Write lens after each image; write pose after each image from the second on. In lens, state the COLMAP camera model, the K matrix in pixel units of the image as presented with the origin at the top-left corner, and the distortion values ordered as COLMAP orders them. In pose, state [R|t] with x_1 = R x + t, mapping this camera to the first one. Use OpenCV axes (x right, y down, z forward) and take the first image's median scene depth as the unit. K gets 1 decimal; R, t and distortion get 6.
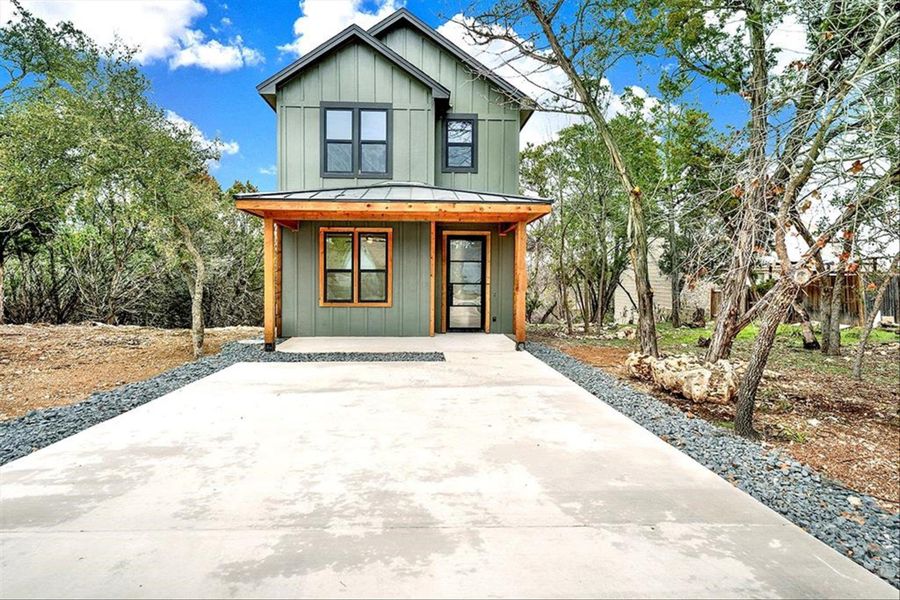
lens RADIAL K [[454.2, 0, 413.6], [0, 454.2, 302.3], [0, 0, 1]] dist [0.002452, 0.000120]
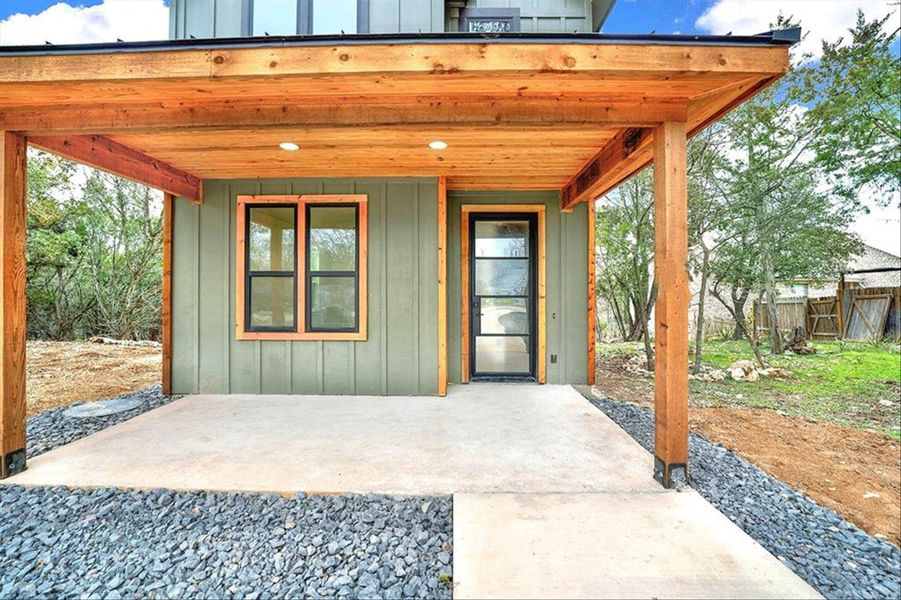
lens RADIAL K [[398.0, 0, 451.6], [0, 398.0, 294.7], [0, 0, 1]] dist [-0.023728, -0.000442]
pose [[0.999859, -0.004893, 0.016056, 0.044765], [0.005569, 0.999087, -0.042350, -0.023451], [-0.015834, 0.042434, 0.998974, 0.526183]]
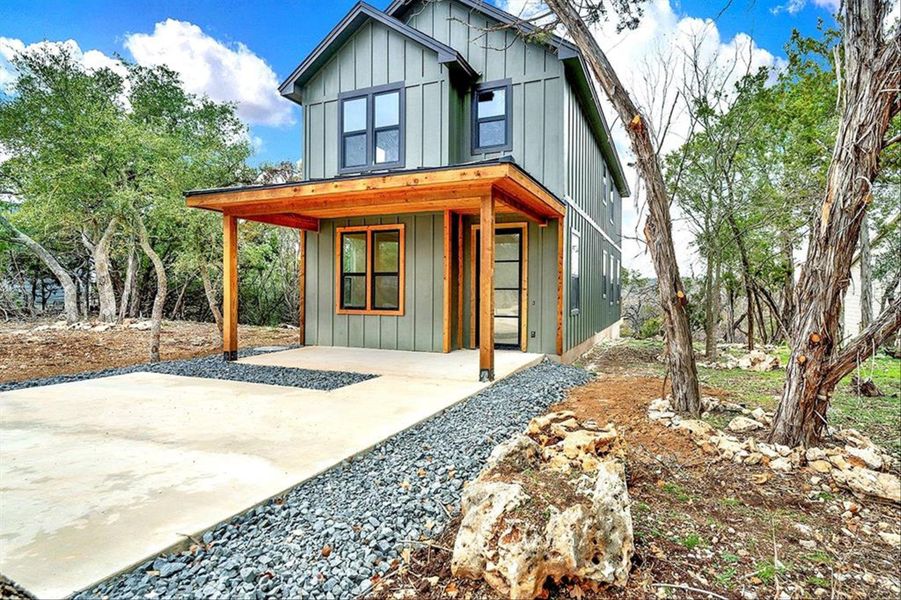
lens RADIAL K [[422.7, 0, 450.8], [0, 422.7, 296.7], [0, 0, 1]] dist [0.001025, 0.000123]
pose [[0.937361, 0.005265, -0.348321, 0.313011], [-0.018598, 0.999216, -0.034943, 0.000792], [0.347864, 0.039232, 0.936724, 0.282228]]
